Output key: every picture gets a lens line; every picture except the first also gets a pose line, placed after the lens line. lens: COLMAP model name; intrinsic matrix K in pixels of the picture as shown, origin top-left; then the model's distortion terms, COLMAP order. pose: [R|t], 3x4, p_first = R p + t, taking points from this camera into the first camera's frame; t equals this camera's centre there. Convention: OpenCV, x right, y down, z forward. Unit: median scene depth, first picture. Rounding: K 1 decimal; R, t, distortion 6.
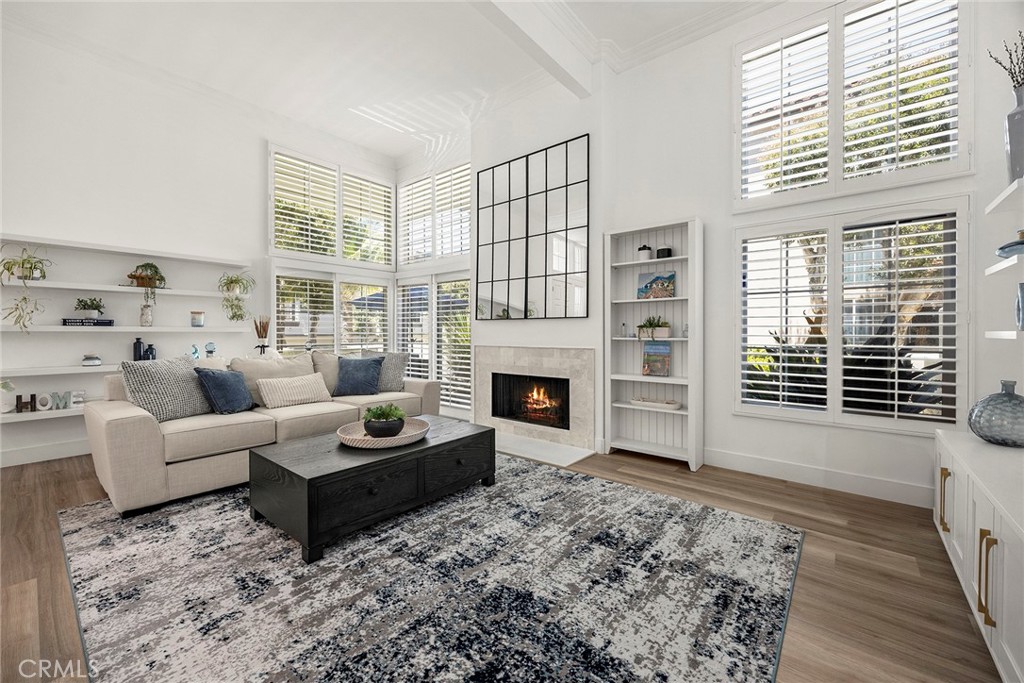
lens RADIAL K [[392.6, 0, 508.1], [0, 392.6, 337.2], [0, 0, 1]] dist [0.003212, -0.000893]
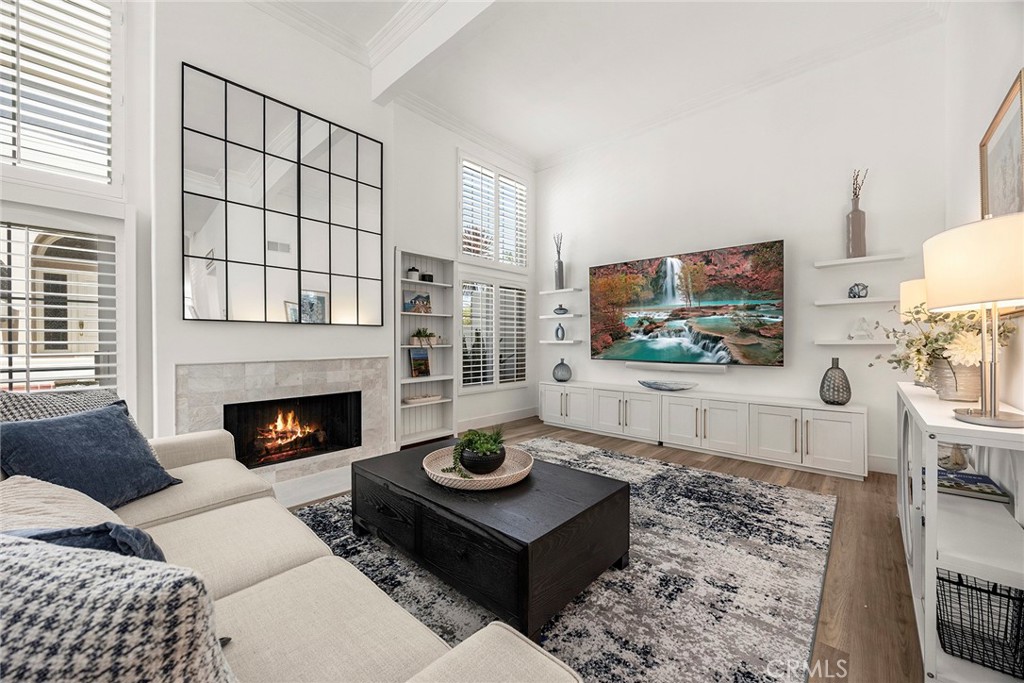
lens RADIAL K [[392.6, 0, 507.2], [0, 392.6, 344.6], [0, 0, 1]] dist [0.003212, -0.000893]
pose [[0.061088, -0.008697, 0.998095, -1.131928], [0.015449, 0.999850, 0.007766, -0.008491], [-0.998013, 0.014946, 0.061213, 0.908945]]
